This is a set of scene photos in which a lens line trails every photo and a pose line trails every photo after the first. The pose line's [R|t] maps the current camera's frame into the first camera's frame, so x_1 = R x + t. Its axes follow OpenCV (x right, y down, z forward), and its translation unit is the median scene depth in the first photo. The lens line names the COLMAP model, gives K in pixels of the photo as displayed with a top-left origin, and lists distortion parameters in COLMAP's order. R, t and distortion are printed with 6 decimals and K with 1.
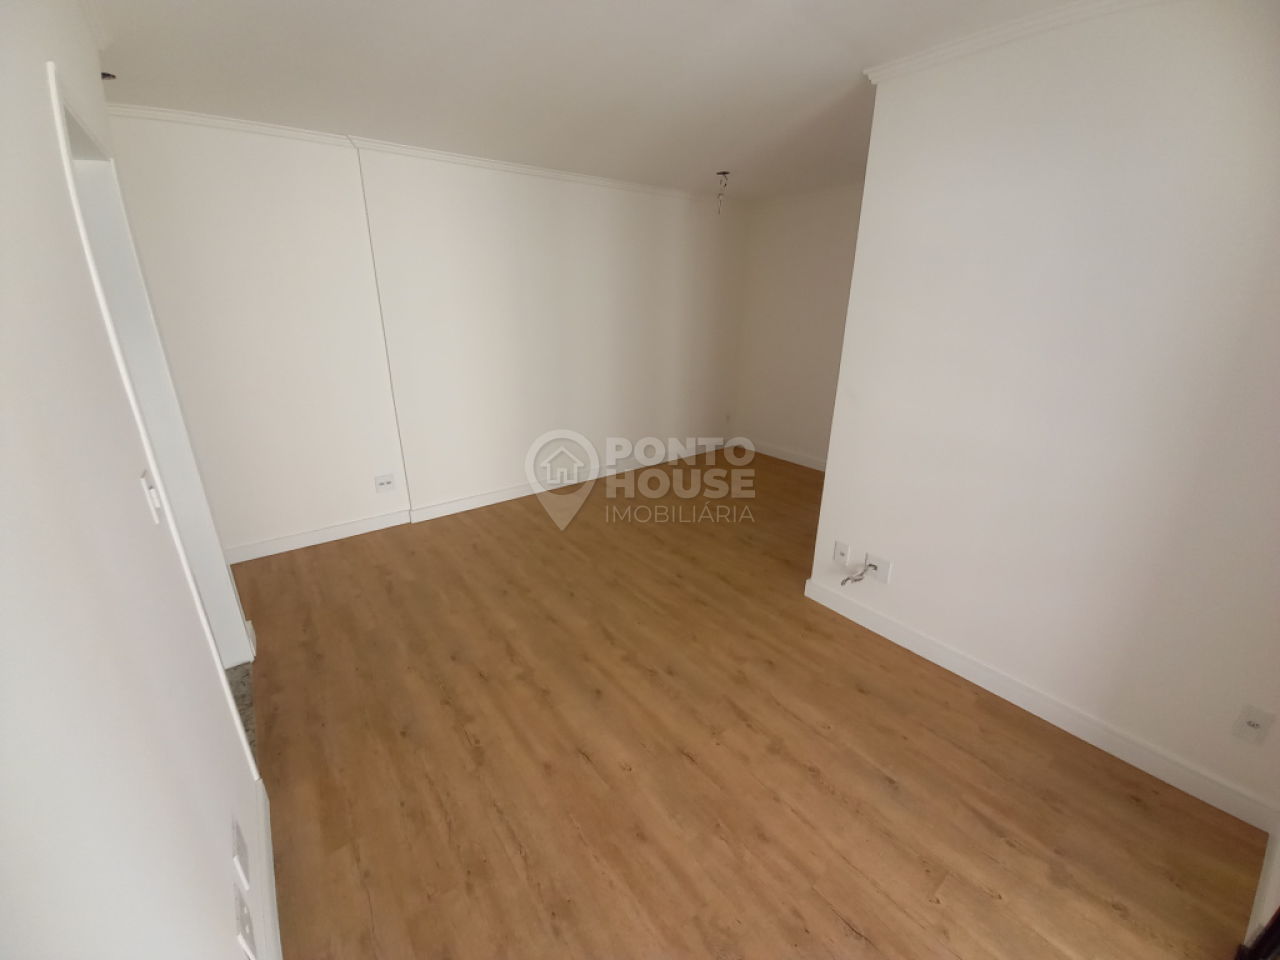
lens RADIAL K [[503.4, 0, 637.9], [0, 503.4, 476.9], [0, 0, 1]] dist [-0.000519, -0.004947]
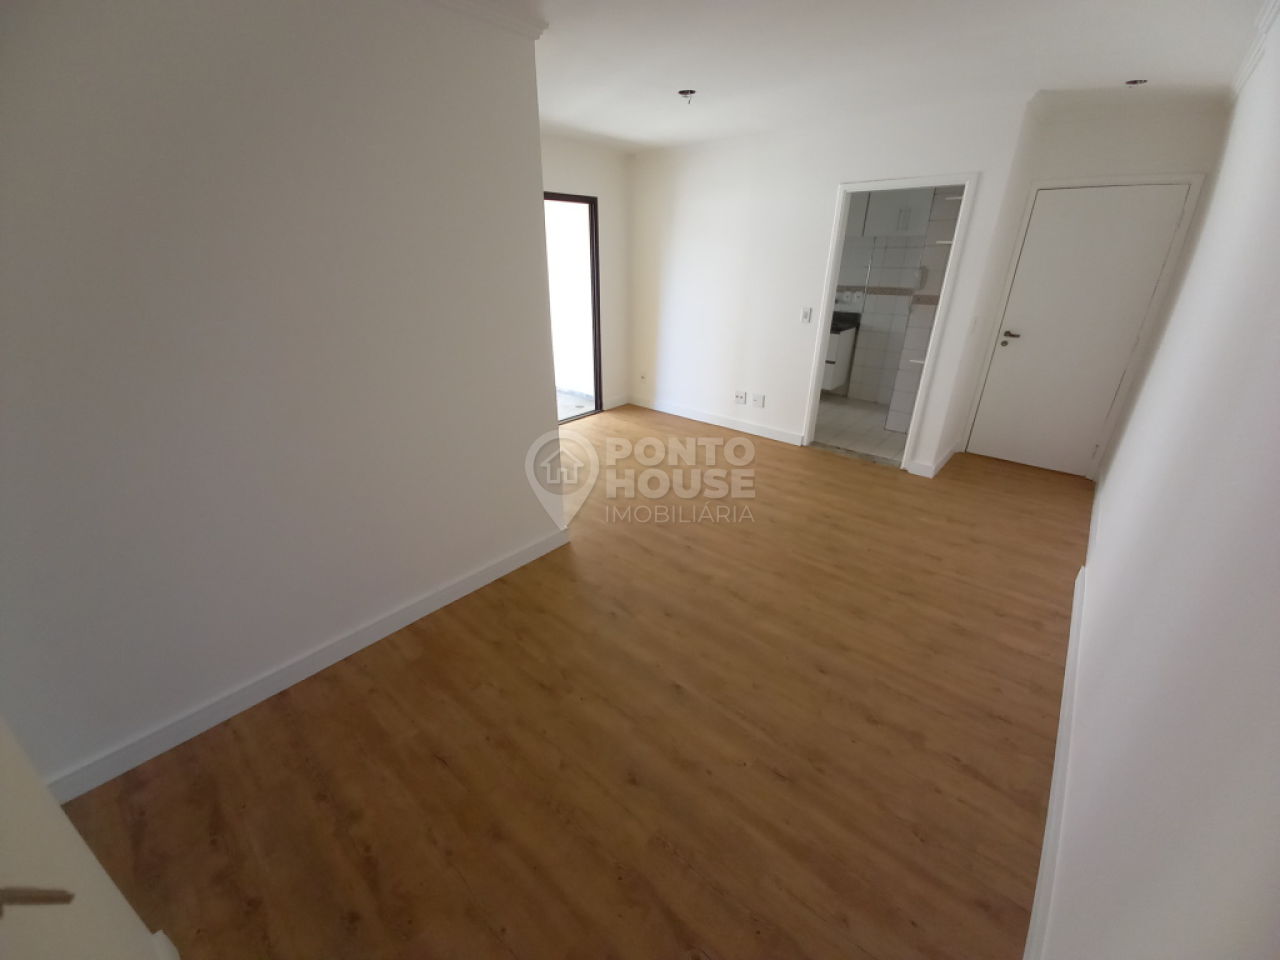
lens RADIAL K [[503.4, 0, 636.2], [0, 503.4, 469.8], [0, 0, 1]] dist [-0.000519, -0.004947]
pose [[-0.978343, 0.083964, -0.189197, 0.461254], [-0.066865, 0.736833, 0.672760, -0.735953], [0.195894, 0.670841, -0.715261, 2.040163]]
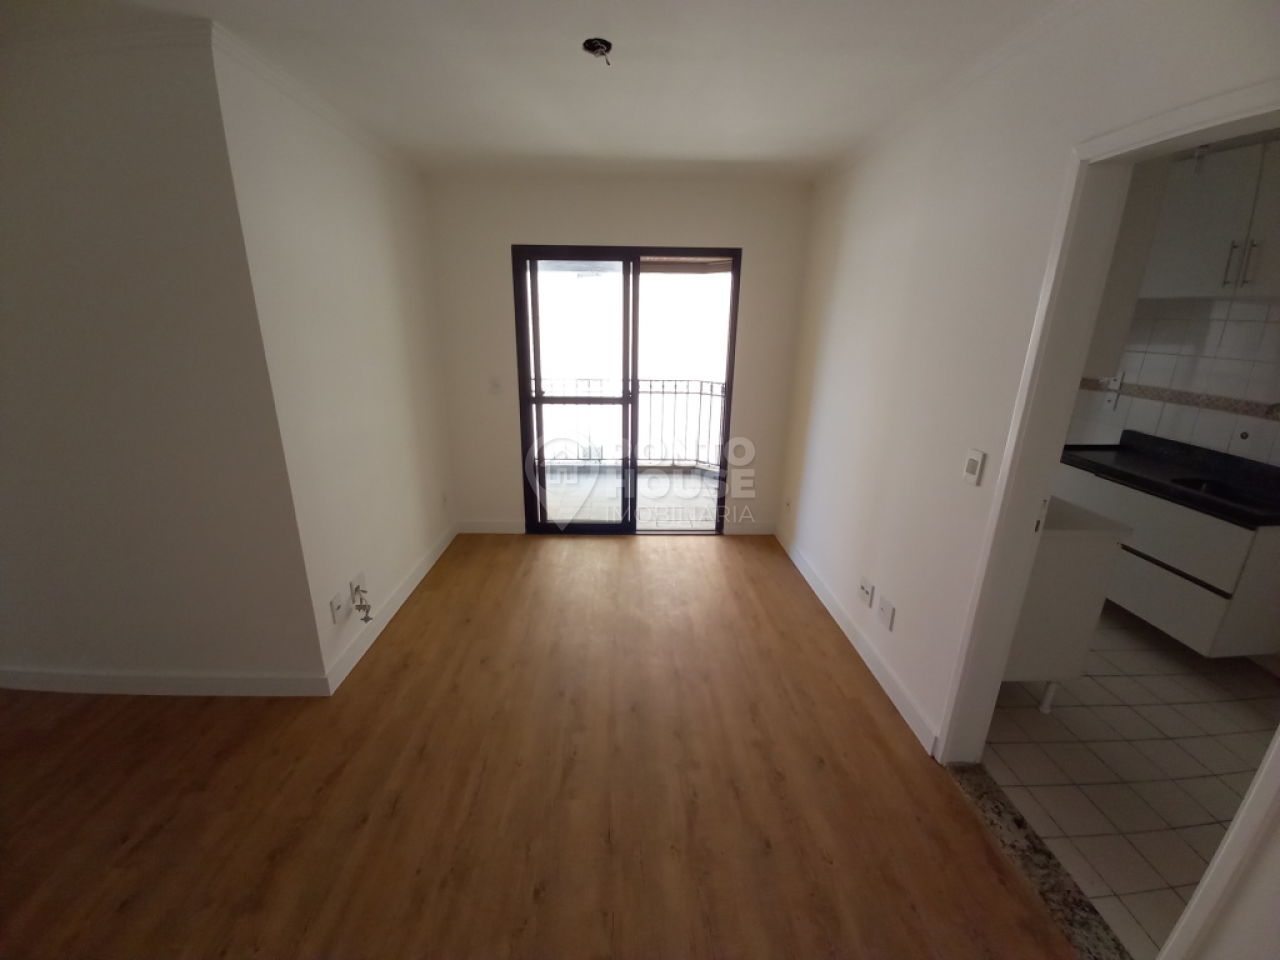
lens RADIAL K [[503.4, 0, 638.5], [0, 503.4, 467.9], [0, 0, 1]] dist [-0.000519, -0.004947]
pose [[-0.815234, -0.169285, 0.553838, -0.514453], [0.181000, 0.833940, 0.521327, -0.455963], [-0.550121, 0.525248, -0.649216, 1.271953]]
